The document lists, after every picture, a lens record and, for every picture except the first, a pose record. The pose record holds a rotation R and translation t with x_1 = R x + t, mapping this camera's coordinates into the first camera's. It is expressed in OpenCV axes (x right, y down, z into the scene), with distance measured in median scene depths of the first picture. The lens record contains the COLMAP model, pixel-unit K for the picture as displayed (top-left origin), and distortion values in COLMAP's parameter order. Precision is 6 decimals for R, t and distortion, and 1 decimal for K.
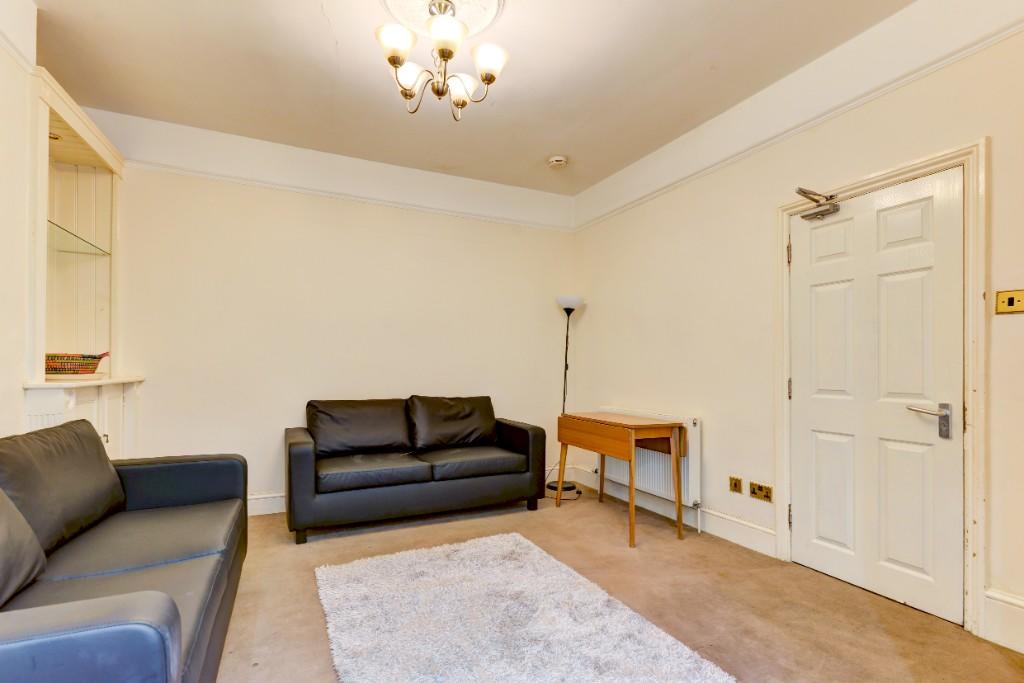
lens RADIAL K [[470.3, 0, 494.5], [0, 470.3, 370.5], [0, 0, 1]] dist [0.002245, -0.003576]
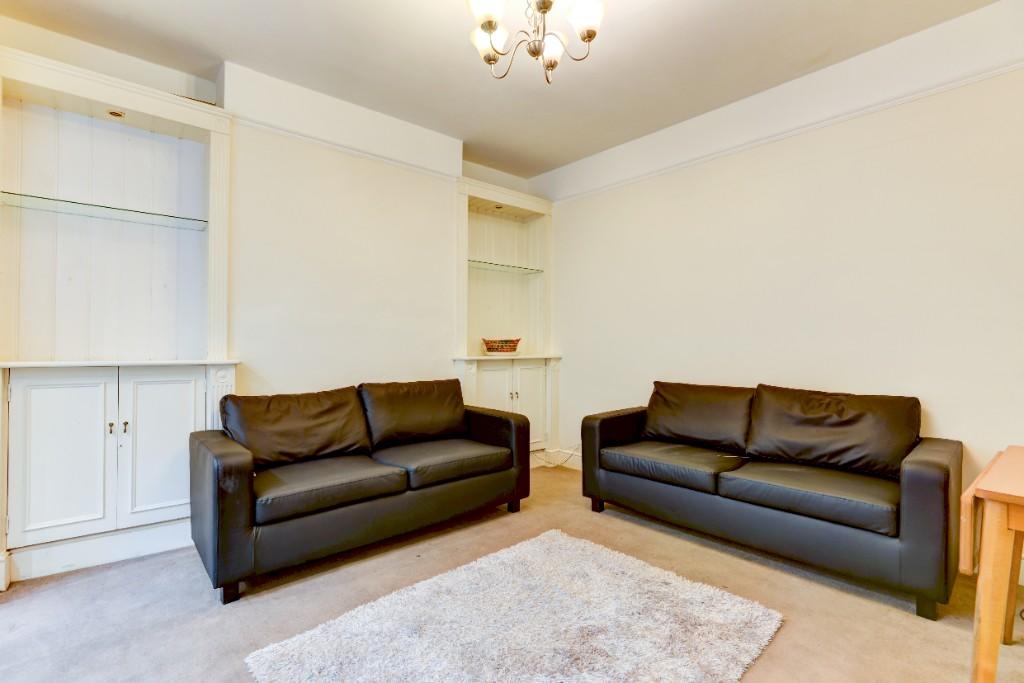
lens RADIAL K [[470.3, 0, 509.7], [0, 470.3, 342.0], [0, 0, 1]] dist [0.002245, -0.003576]
pose [[0.294697, -0.010016, -0.955538, 0.557581], [-0.003104, 0.999930, -0.011439, -0.007400], [0.955586, 0.006337, 0.294645, 0.487299]]
